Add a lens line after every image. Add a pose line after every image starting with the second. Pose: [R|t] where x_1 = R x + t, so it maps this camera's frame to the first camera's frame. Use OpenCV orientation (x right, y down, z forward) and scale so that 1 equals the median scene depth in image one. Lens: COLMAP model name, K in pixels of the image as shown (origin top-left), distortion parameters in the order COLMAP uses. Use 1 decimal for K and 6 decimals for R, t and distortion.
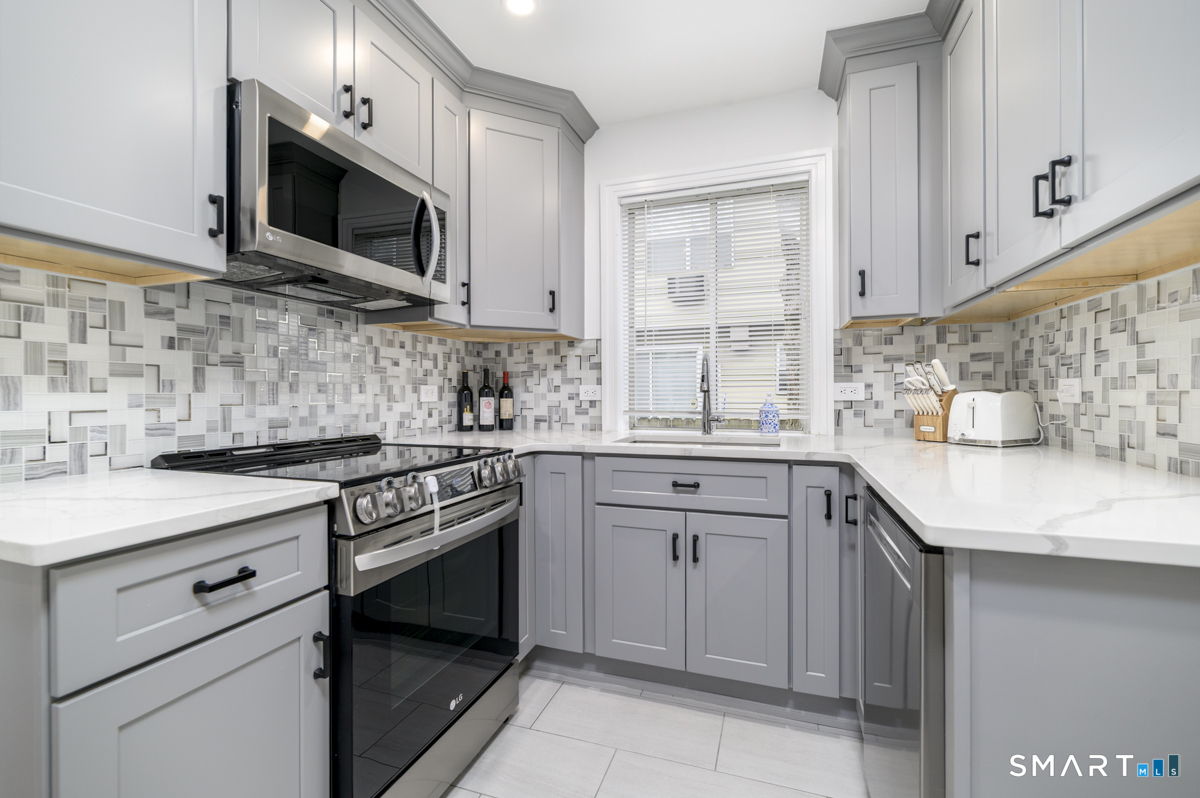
lens RADIAL K [[524.9, 0, 597.9], [0, 524.9, 397.5], [0, 0, 1]] dist [-0.000334, -0.001374]
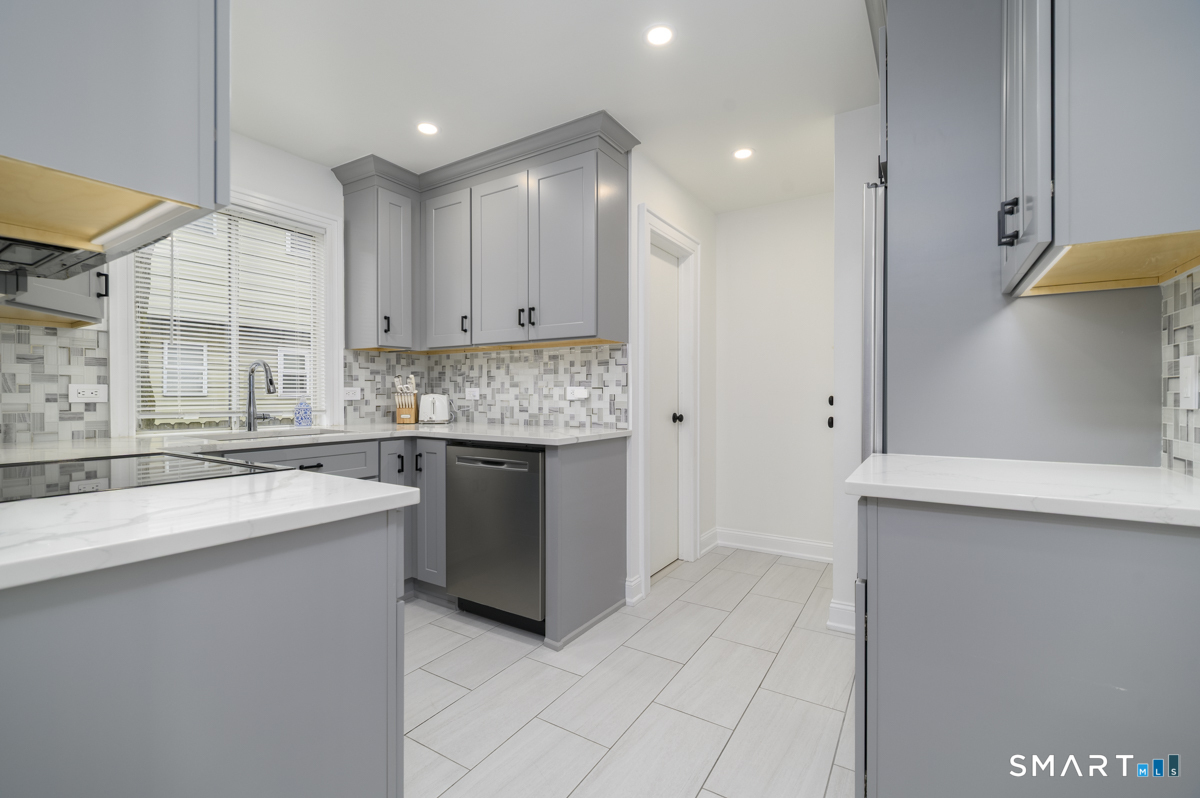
lens RADIAL K [[524.9, 0, 588.5], [0, 524.9, 397.2], [0, 0, 1]] dist [-0.000334, -0.001374]
pose [[0.238122, -0.001447, 0.971234, -0.848883], [0.006683, 0.999978, -0.000148, 0.003151], [-0.971212, 0.006526, 0.238127, 0.040761]]
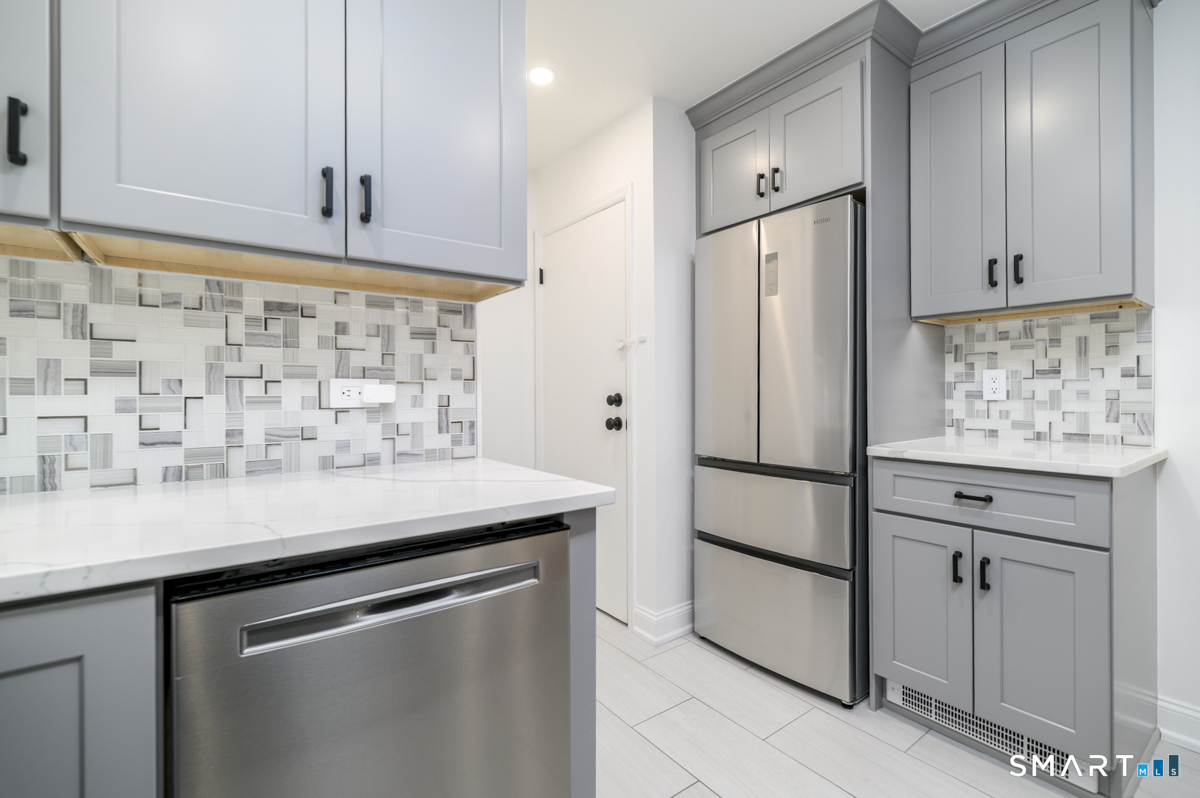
lens RADIAL K [[524.9, 0, 598.3], [0, 524.9, 393.2], [0, 0, 1]] dist [-0.000334, -0.001374]
pose [[-0.824147, 0.005519, 0.566350, -0.049948], [0.011127, 0.999917, 0.006448, -0.009765], [-0.566267, 0.011616, -0.824140, 0.822462]]
